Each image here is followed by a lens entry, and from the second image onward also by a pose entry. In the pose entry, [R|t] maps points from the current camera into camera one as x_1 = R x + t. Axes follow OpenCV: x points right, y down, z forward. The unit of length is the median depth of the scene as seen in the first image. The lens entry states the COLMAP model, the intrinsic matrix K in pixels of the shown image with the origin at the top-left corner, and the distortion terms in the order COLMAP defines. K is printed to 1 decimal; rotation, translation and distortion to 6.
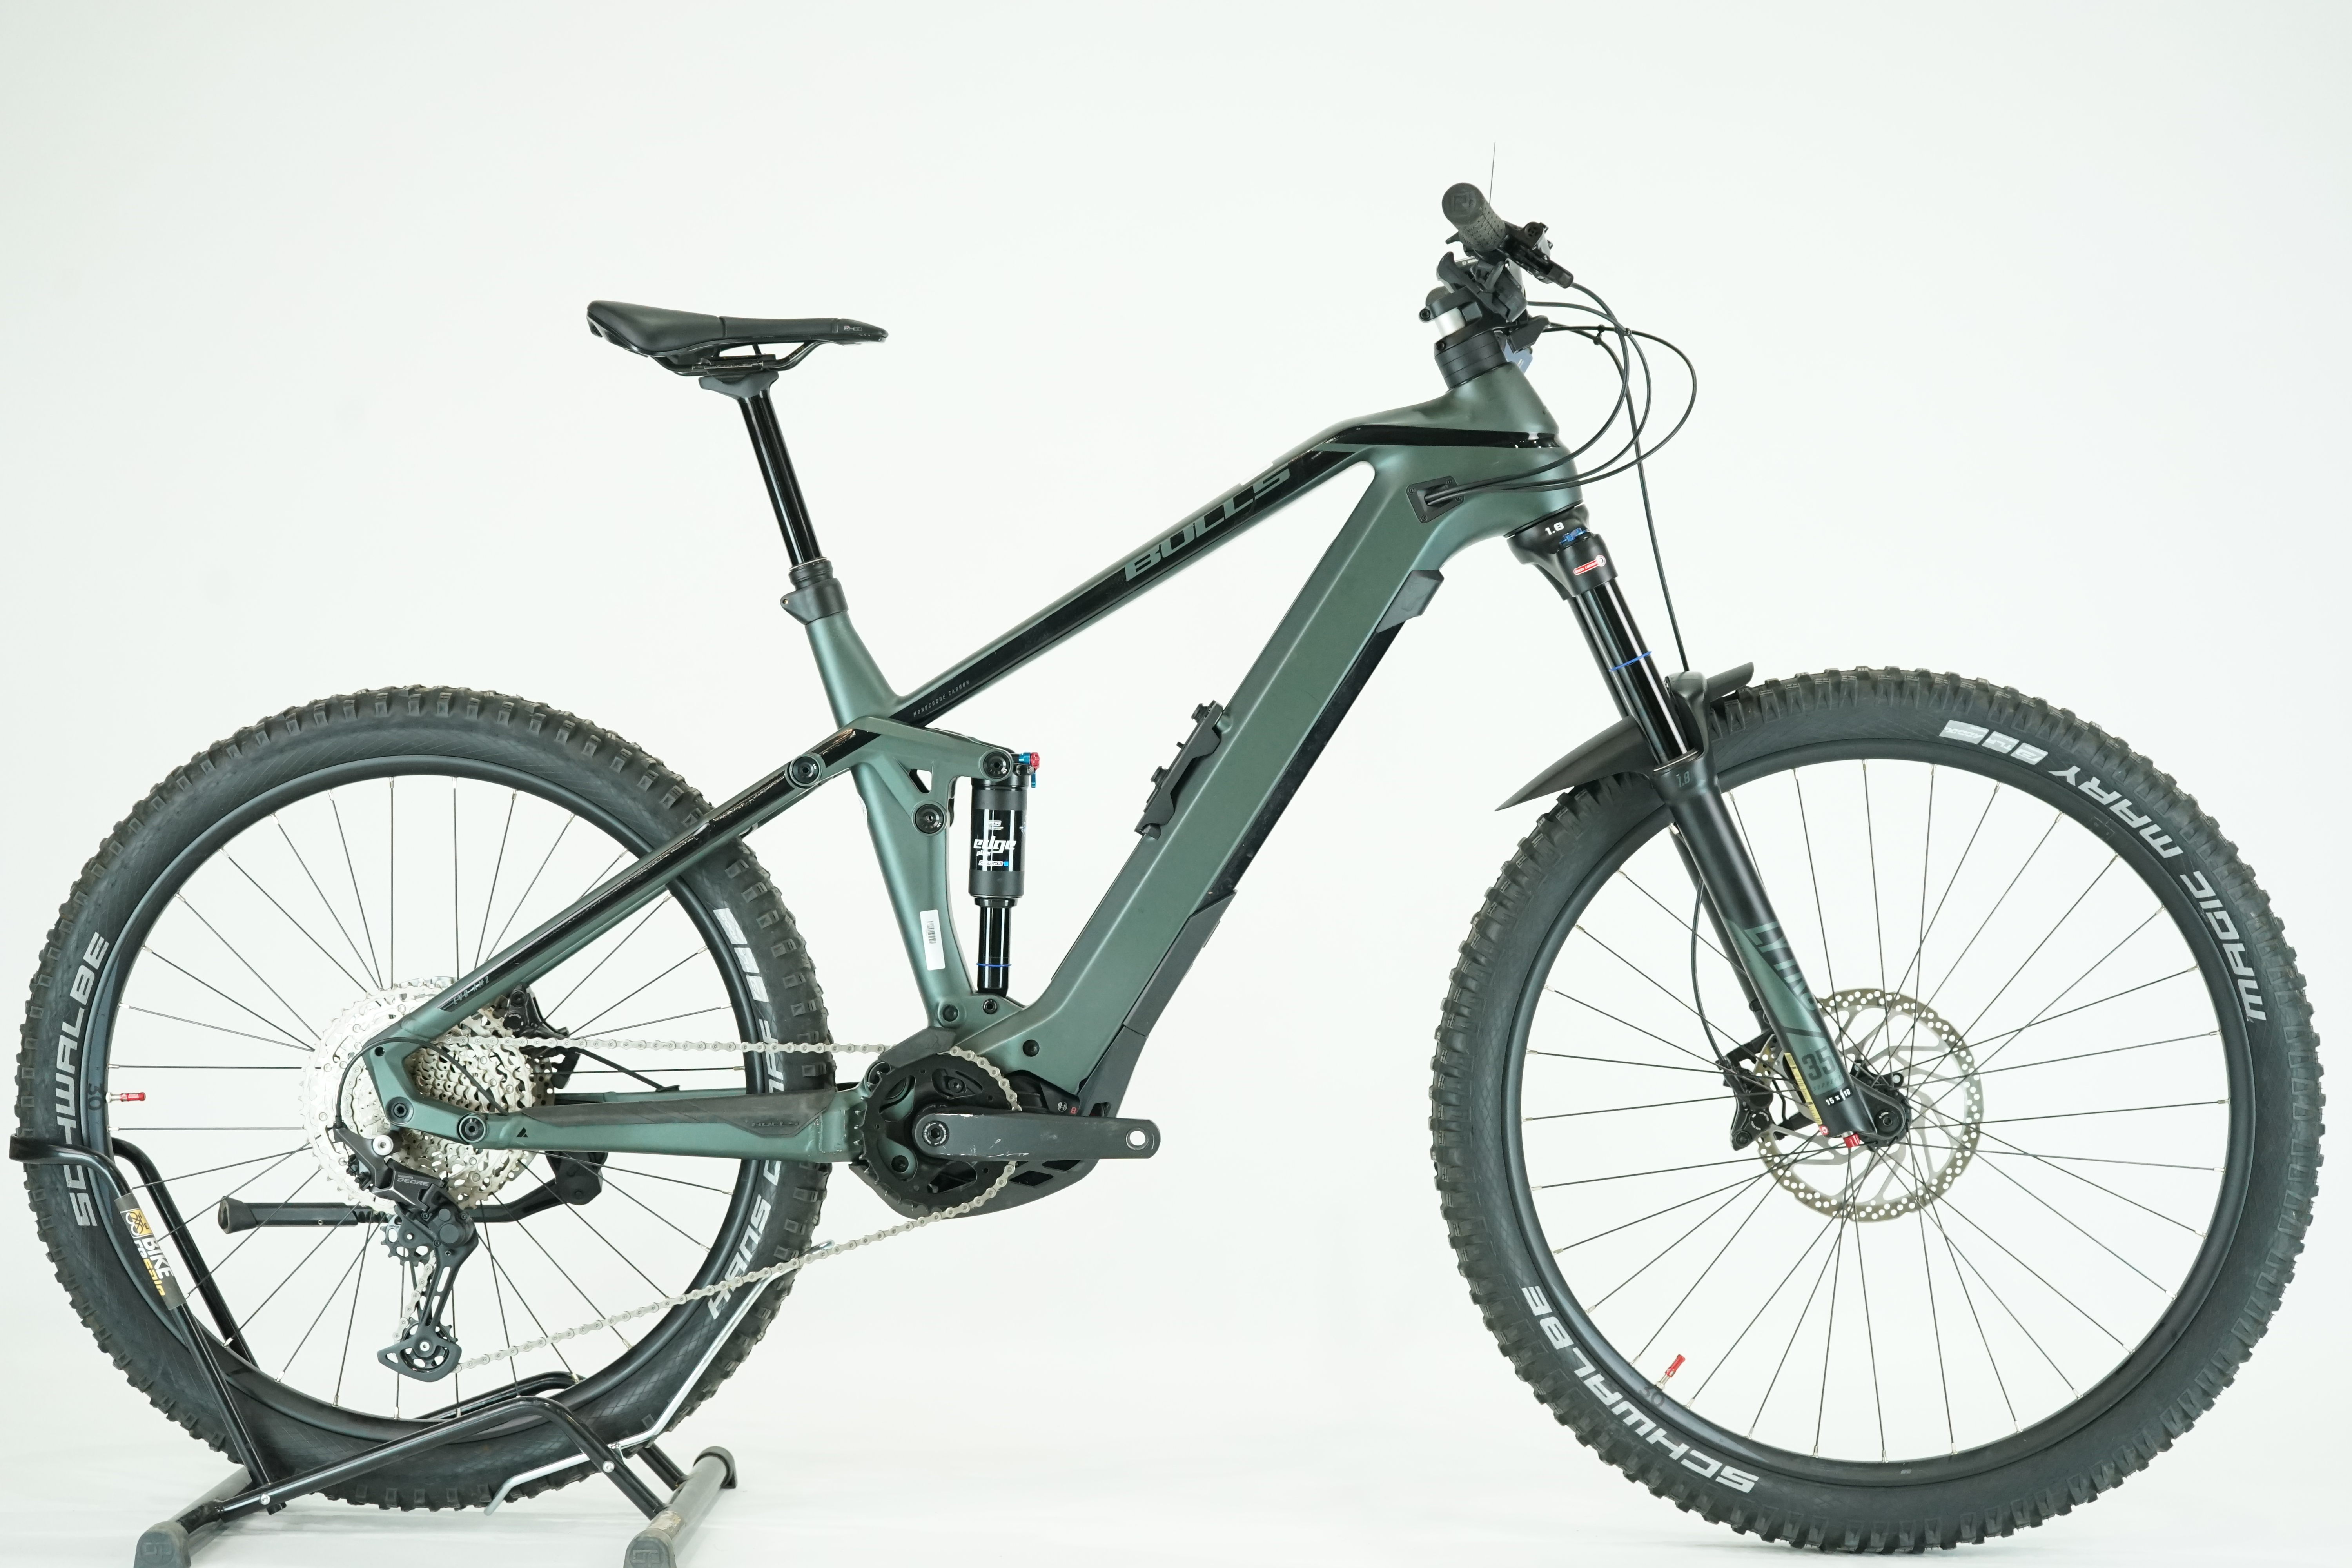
lens RADIAL K [[4419.1, 0, 1176.0], [0, 4419.1, 784.0], [0, 0, 1]] dist [-0.048607, -0.005319]
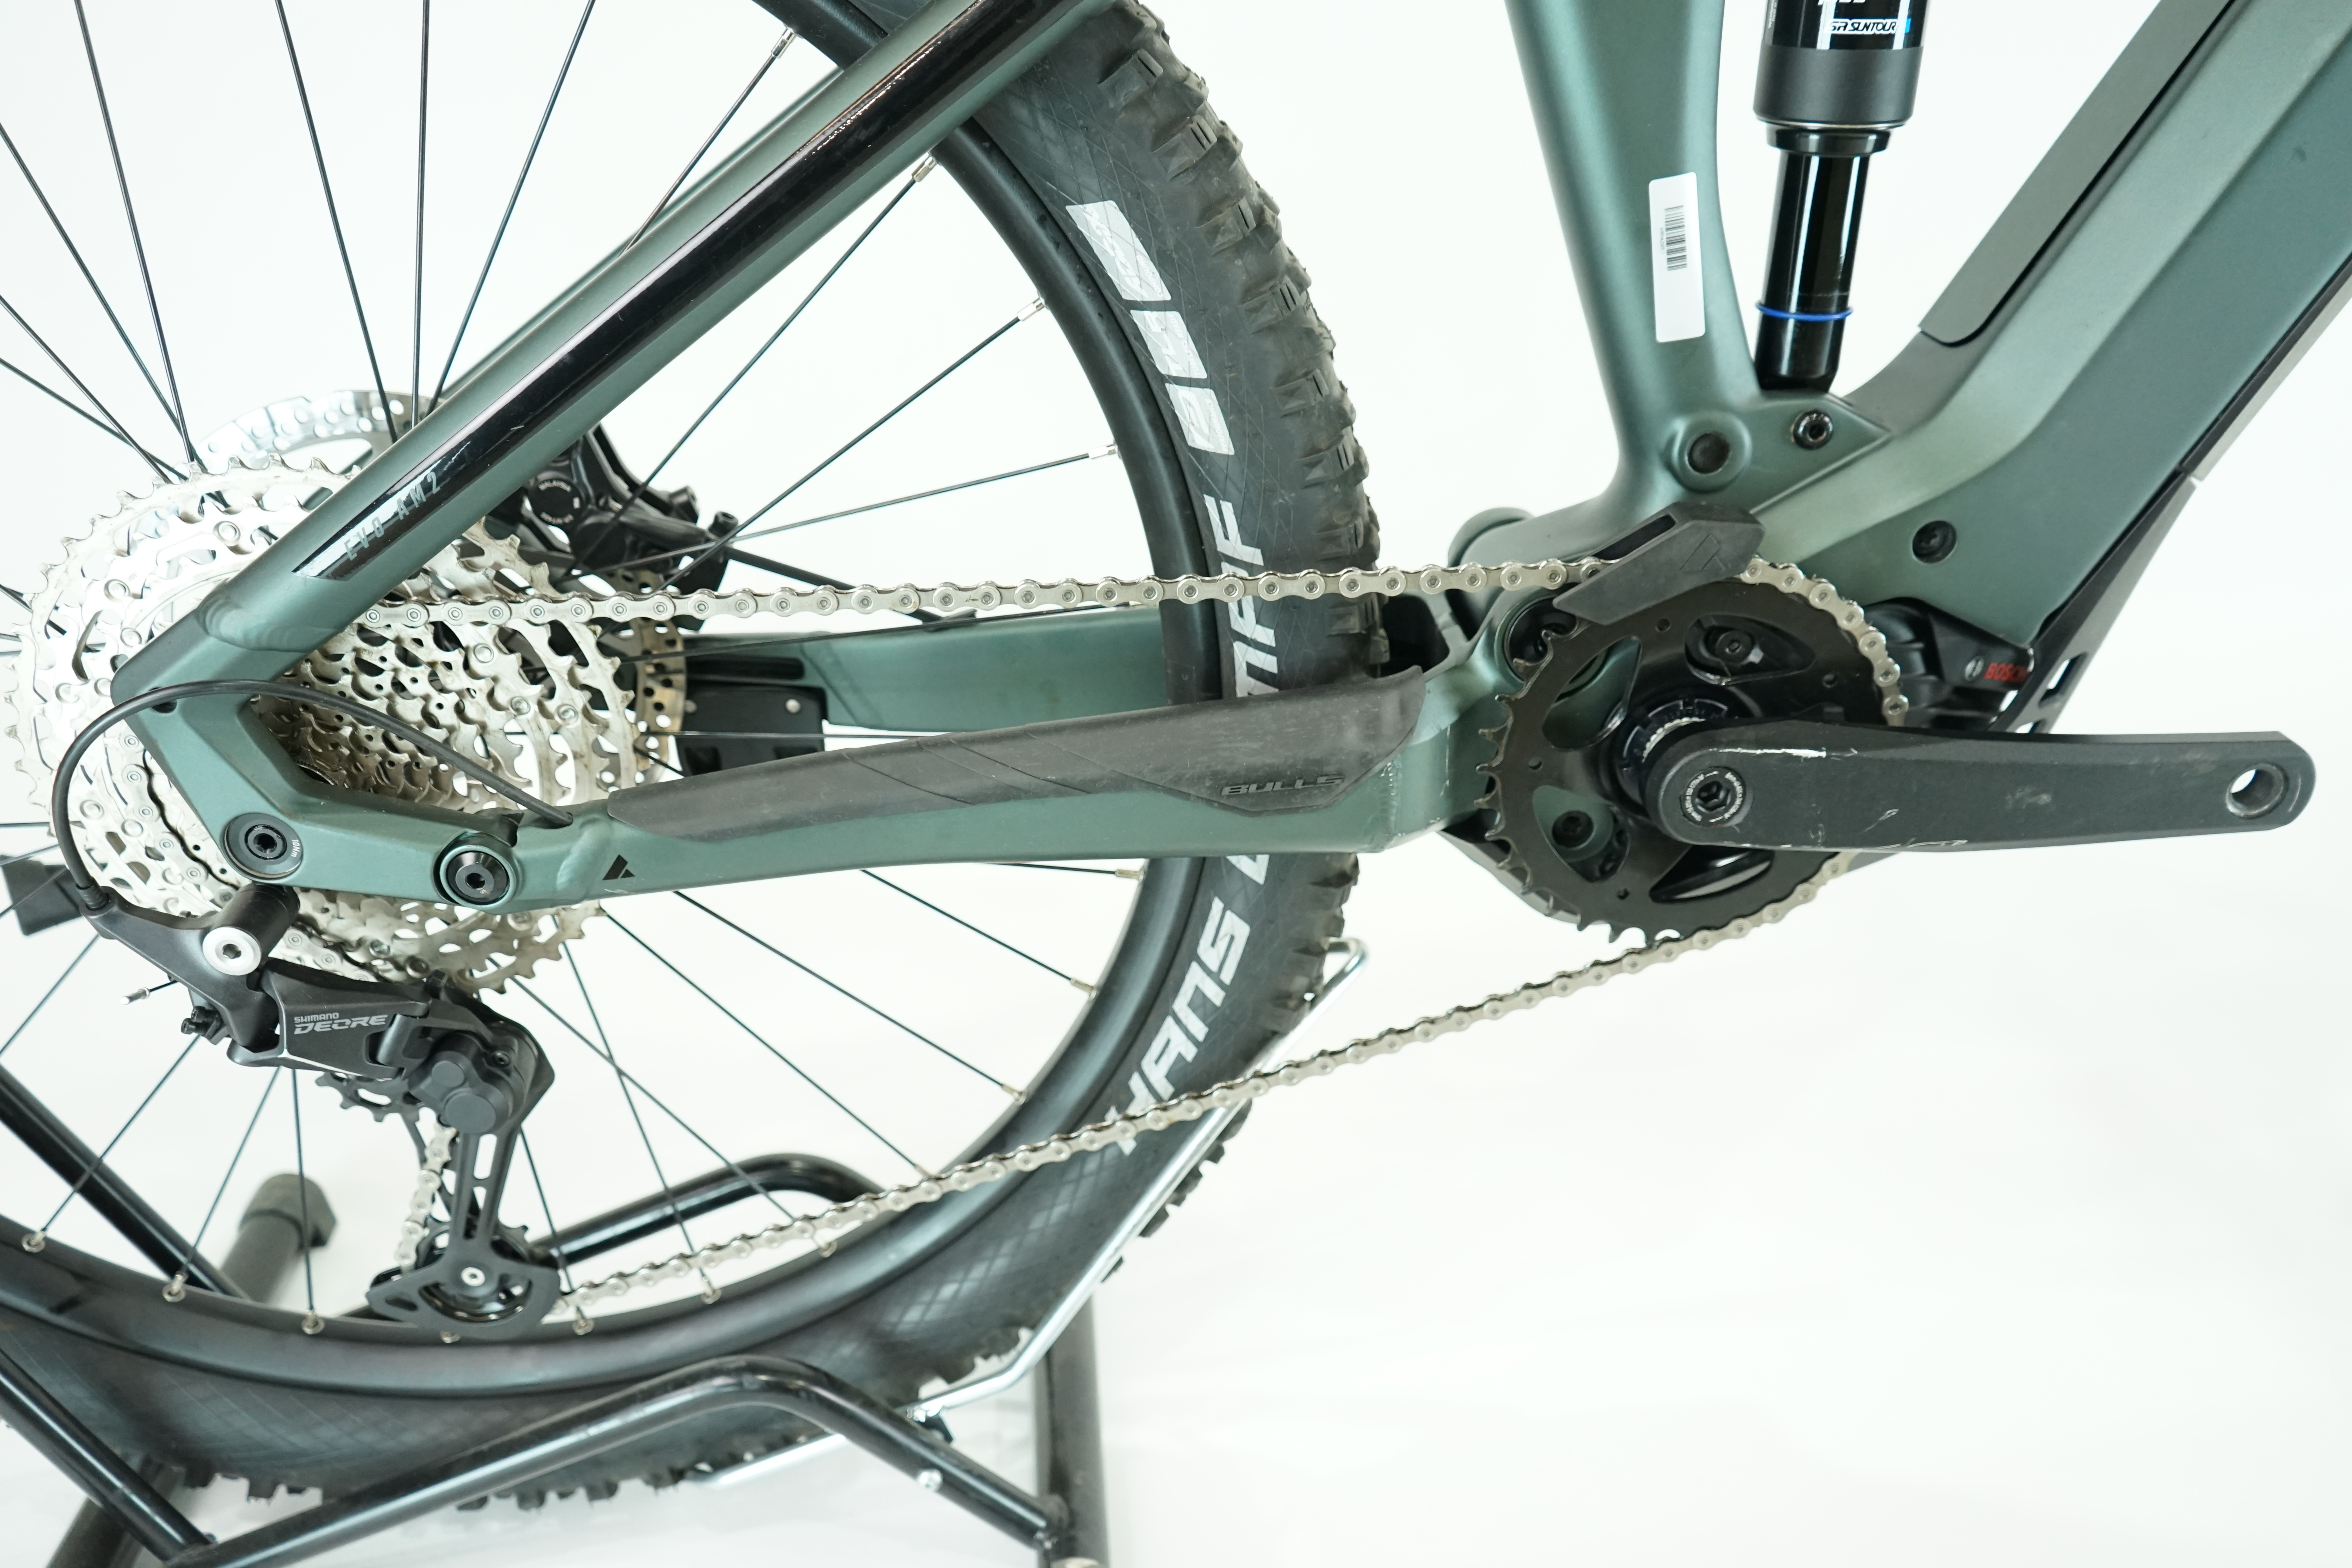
lens RADIAL K [[1871.7, 0, 1176.0], [0, 1871.7, 784.0], [0, 0, 1]] dist [0.003647, -0.000848]
pose [[0.991807, -0.088313, 0.092303, -0.114438], [0.040924, 0.904123, 0.425308, 0.006953], [-0.121013, -0.418046, 0.900330, 0.848655]]
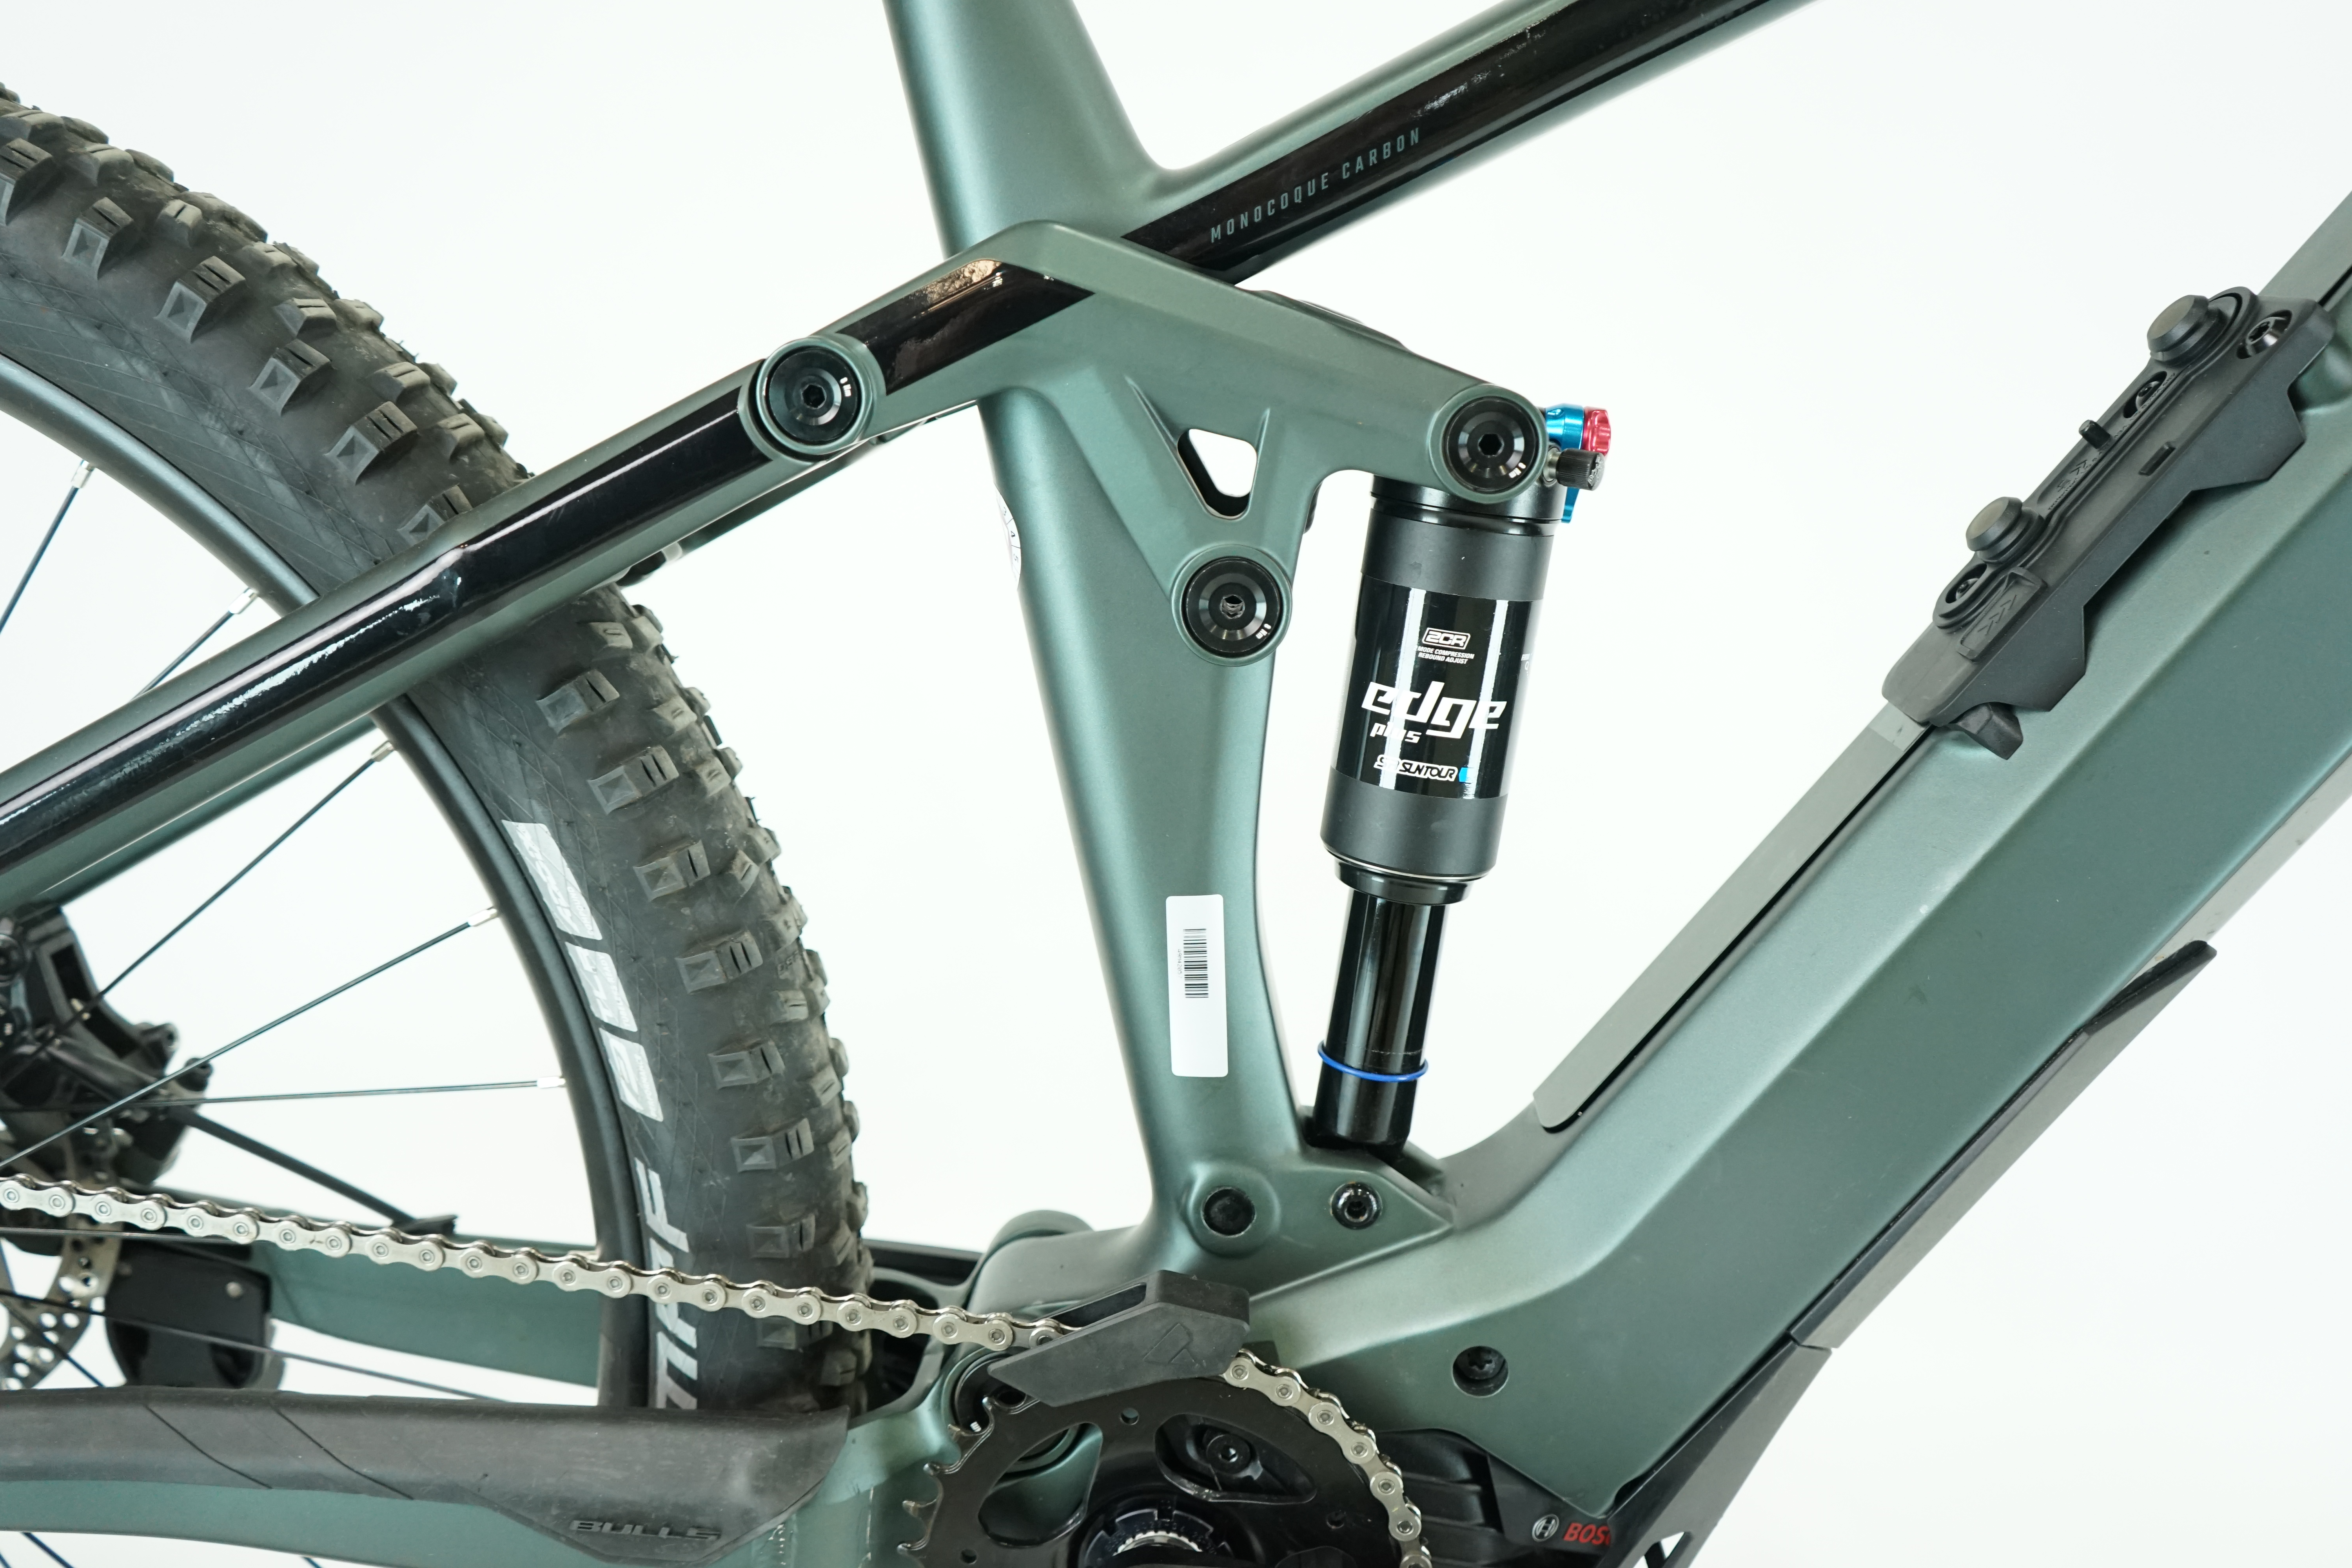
lens RADIAL K [[1988.6, 0, 1170.2], [0, 1988.6, 823.9], [0, 0, 1]] dist [0.011349, 0.005628]
pose [[0.995069, 0.094793, 0.029194, -0.062211], [-0.098891, 0.970845, 0.218358, -0.006584], [-0.007644, -0.220168, 0.975432, 0.866616]]
